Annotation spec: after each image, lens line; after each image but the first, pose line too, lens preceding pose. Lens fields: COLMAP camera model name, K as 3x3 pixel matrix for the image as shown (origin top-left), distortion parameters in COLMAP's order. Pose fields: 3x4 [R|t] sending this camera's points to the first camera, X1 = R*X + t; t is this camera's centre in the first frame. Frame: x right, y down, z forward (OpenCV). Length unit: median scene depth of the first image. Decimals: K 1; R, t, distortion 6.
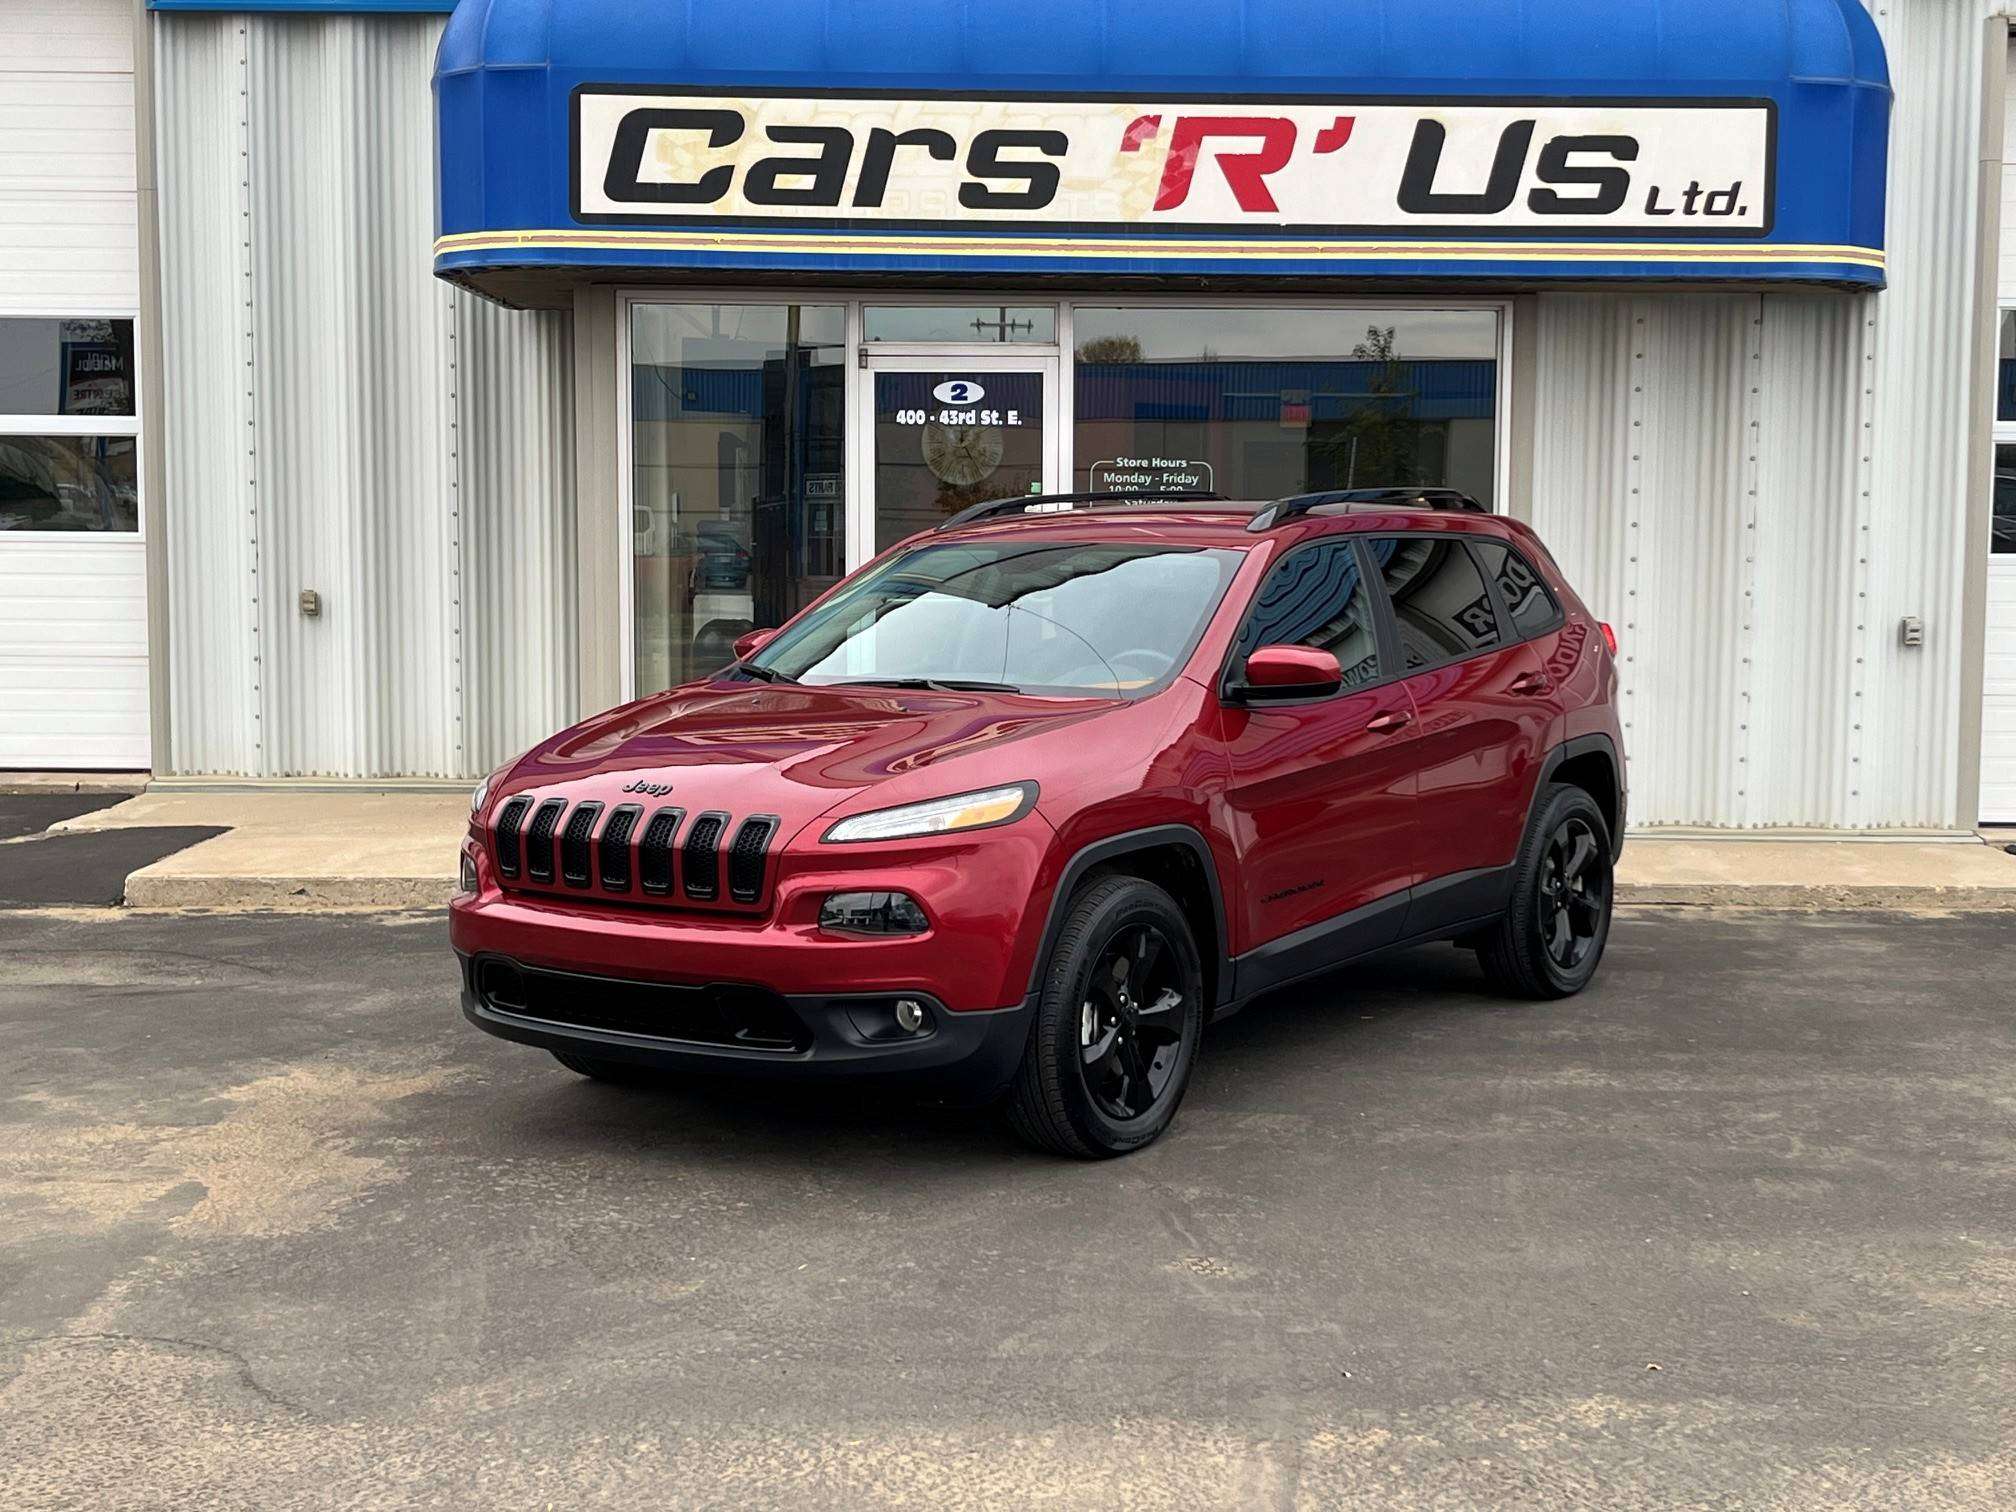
lens RADIAL K [[2771.3, 0, 1008.0], [0, 2771.3, 756.0], [0, 0, 1]] dist [0.130685, -0.493124]
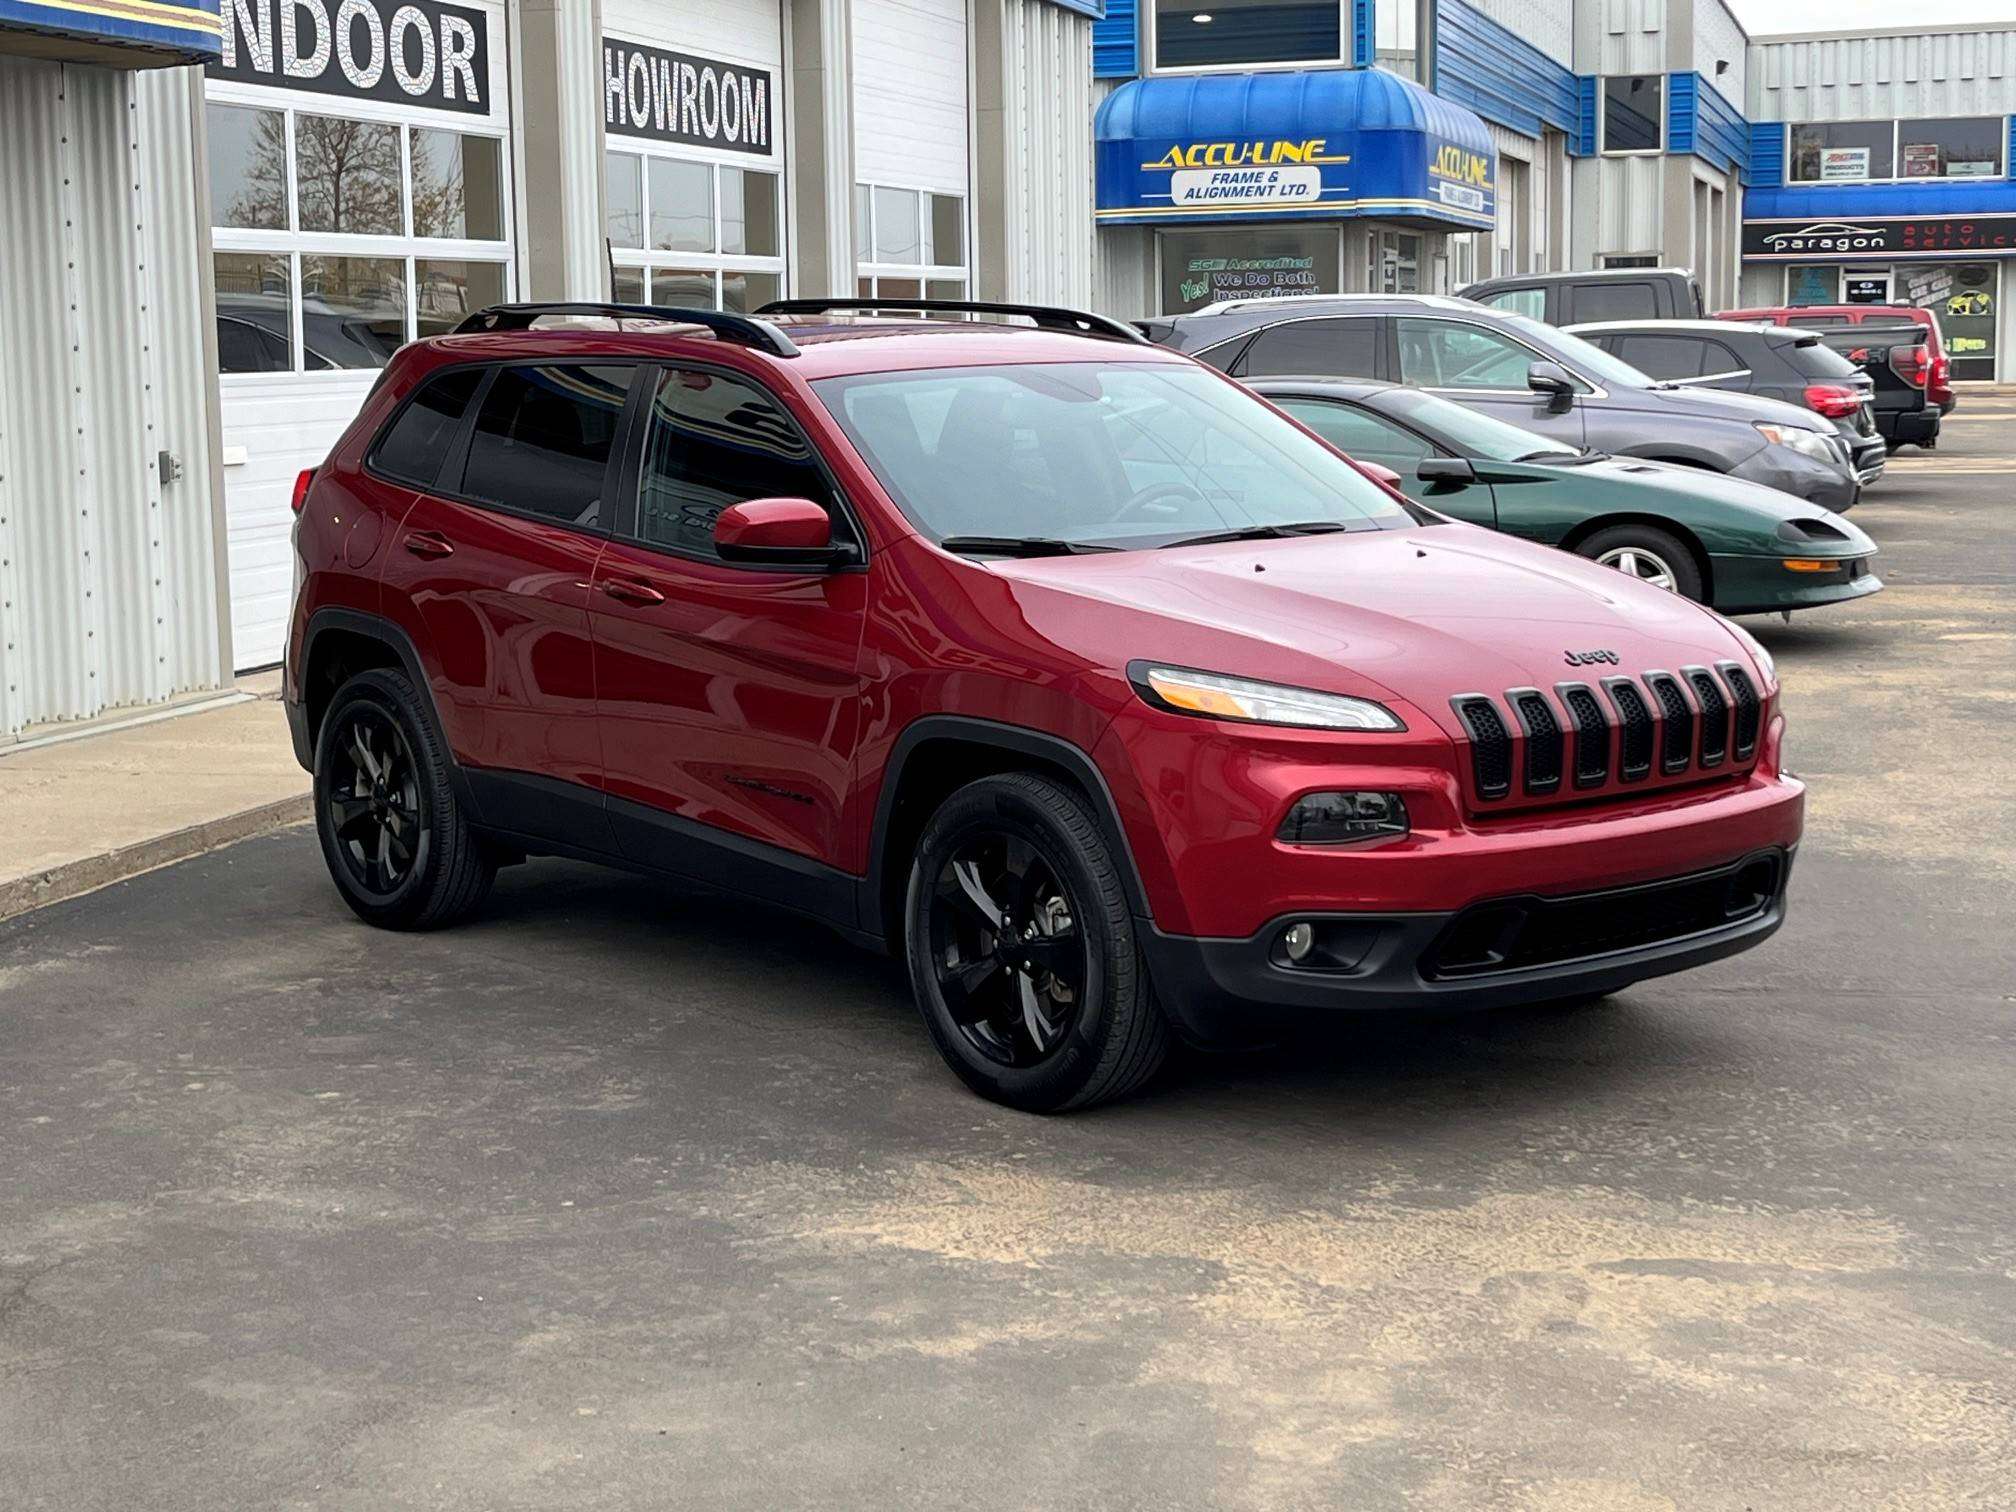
lens RADIAL K [[3244.9, 0, 1008.0], [0, 3244.9, 756.0], [0, 0, 1]] dist [0.181402, -0.763340]
pose [[0.270696, -0.137031, 0.952862, -1.117505], [0.098428, 0.988569, 0.114204, -0.088739], [-0.957620, 0.062873, 0.281090, 0.897550]]
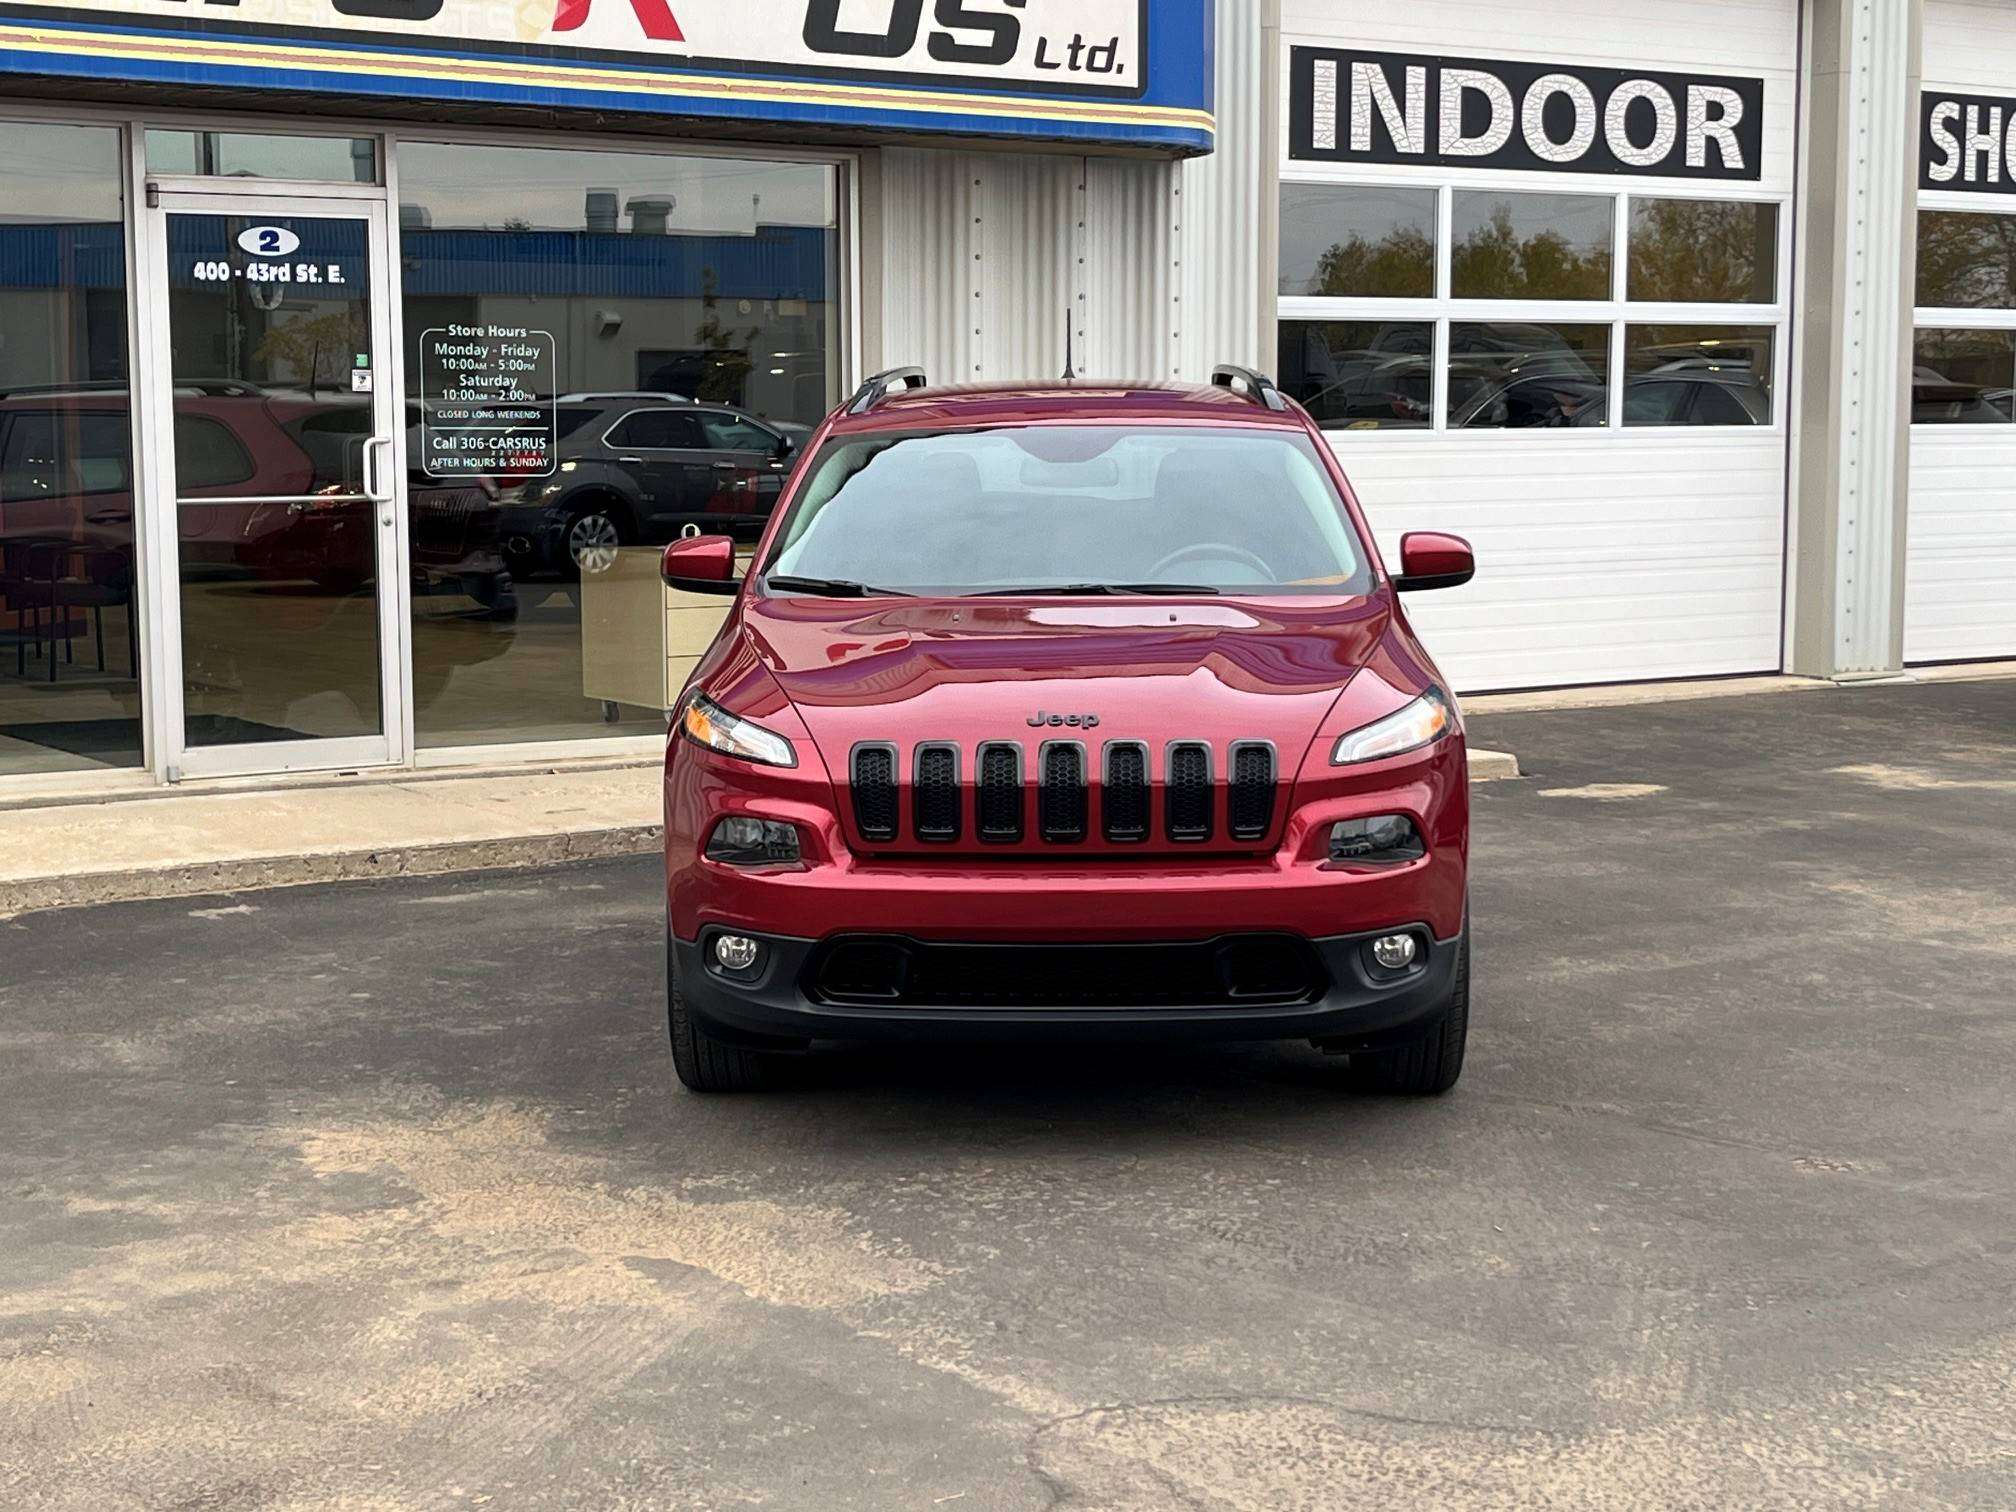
lens RADIAL K [[3244.9, 0, 1008.0], [0, 3244.9, 756.0], [0, 0, 1]] dist [0.181402, -0.763340]
pose [[0.832104, -0.067119, 0.550544, -0.696218], [0.053250, 0.997733, 0.041153, -0.019567], [-0.552058, -0.004927, 0.833791, 0.178135]]
